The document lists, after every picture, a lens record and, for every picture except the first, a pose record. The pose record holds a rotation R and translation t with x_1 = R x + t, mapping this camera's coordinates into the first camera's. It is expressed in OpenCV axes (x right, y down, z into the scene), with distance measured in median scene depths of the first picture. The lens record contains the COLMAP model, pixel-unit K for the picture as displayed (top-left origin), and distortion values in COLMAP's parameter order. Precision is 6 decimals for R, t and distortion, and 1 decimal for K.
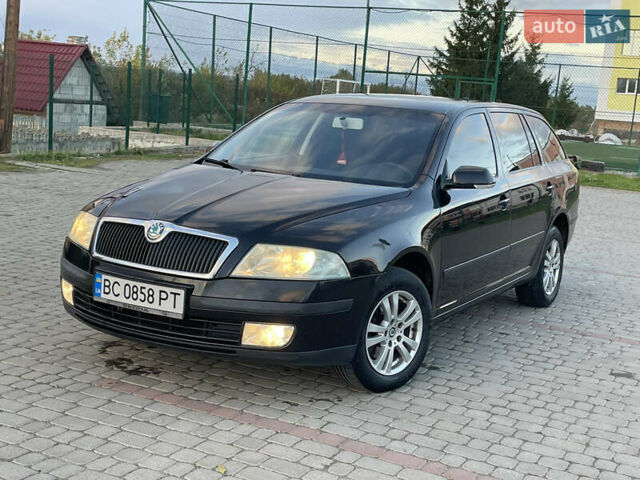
lens RADIAL K [[892.5, 0, 335.5], [0, 892.5, 244.2], [0, 0, 1]] dist [0.085571, 0.000000]
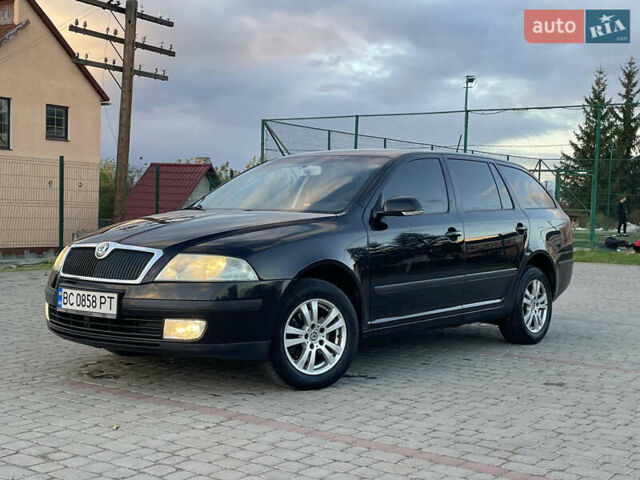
lens RADIAL K [[892.5, 0, 335.0], [0, 892.5, 248.1], [0, 0, 1]] dist [0.085571, 0.000000]
pose [[0.985984, -0.042530, -0.161331, 0.292791], [0.021978, 0.991647, -0.127096, 0.139693], [0.165389, 0.121769, 0.978682, -0.122099]]
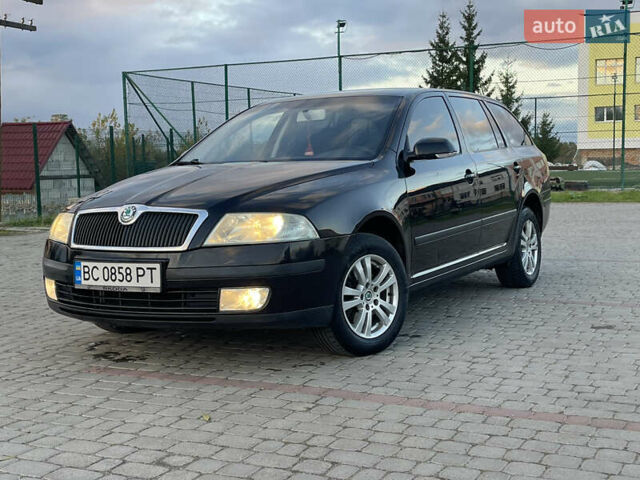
lens RADIAL K [[892.5, 0, 319.1], [0, 892.5, 234.8], [0, 0, 1]] dist [0.085571, 0.000000]
pose [[0.995035, -0.098953, -0.010693, 0.026646], [0.097804, 0.992042, -0.079293, 0.110458], [0.018455, 0.077853, 0.996794, -0.027531]]
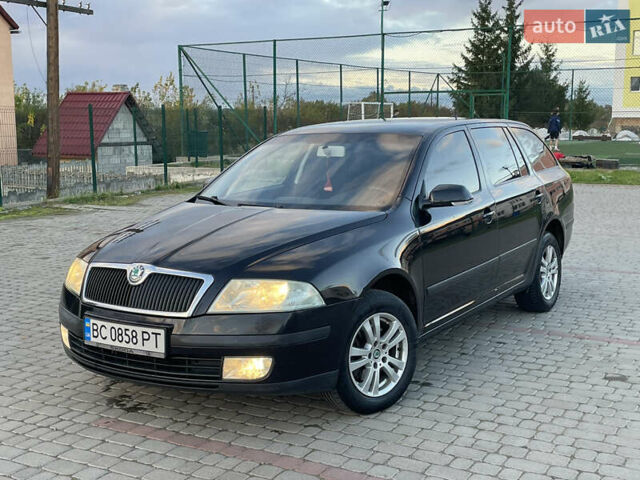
lens RADIAL K [[829.0, 0, 322.8], [0, 829.0, 236.5], [0, 0, 1]] dist [0.073597, 0.000000]
pose [[0.994960, -0.075996, -0.065417, 0.078856], [0.074506, 0.996909, -0.024920, -0.017276], [0.067108, 0.019920, 0.997547, 0.048412]]
